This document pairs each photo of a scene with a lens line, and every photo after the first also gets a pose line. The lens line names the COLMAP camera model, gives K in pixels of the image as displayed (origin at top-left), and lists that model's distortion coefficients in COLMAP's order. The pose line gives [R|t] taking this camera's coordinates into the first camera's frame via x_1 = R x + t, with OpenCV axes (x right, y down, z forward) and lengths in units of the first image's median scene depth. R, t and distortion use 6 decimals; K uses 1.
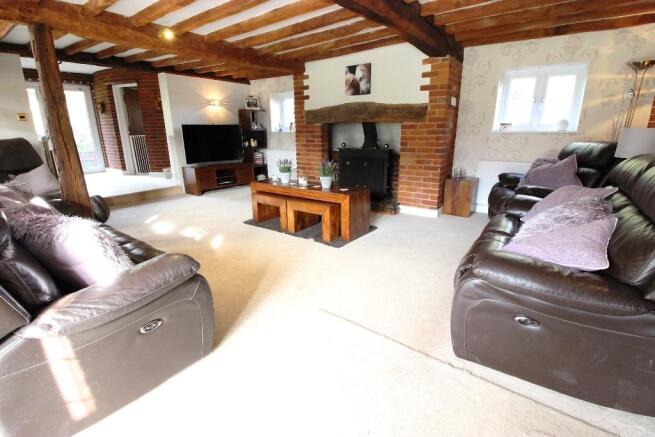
lens RADIAL K [[301.8, 0, 322.5], [0, 301.8, 215.5], [0, 0, 1]] dist [-0.005694, -0.009622]
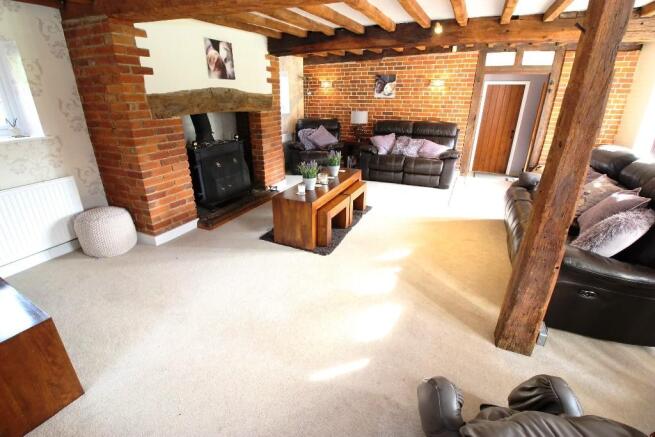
lens RADIAL K [[301.8, 0, 323.5], [0, 301.8, 216.0], [0, 0, 1]] dist [-0.005694, -0.009622]
pose [[-0.199543, -0.350863, 0.914920, -0.828913], [0.277830, 0.875123, 0.396195, -0.326052], [-0.939677, 0.333250, -0.077144, 0.942527]]
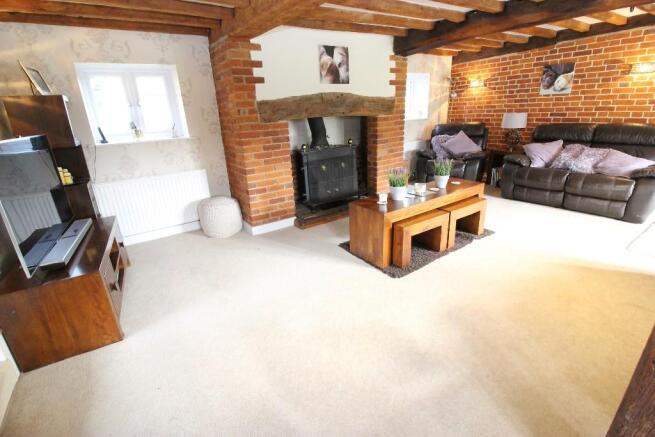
lens RADIAL K [[301.8, 0, 325.5], [0, 301.8, 215.8], [0, 0, 1]] dist [-0.005694, -0.009622]
pose [[0.329603, -0.309467, 0.891960, -0.755894], [0.308109, 0.928286, 0.208217, -0.246291], [-0.892430, 0.206192, 0.401315, 0.776517]]
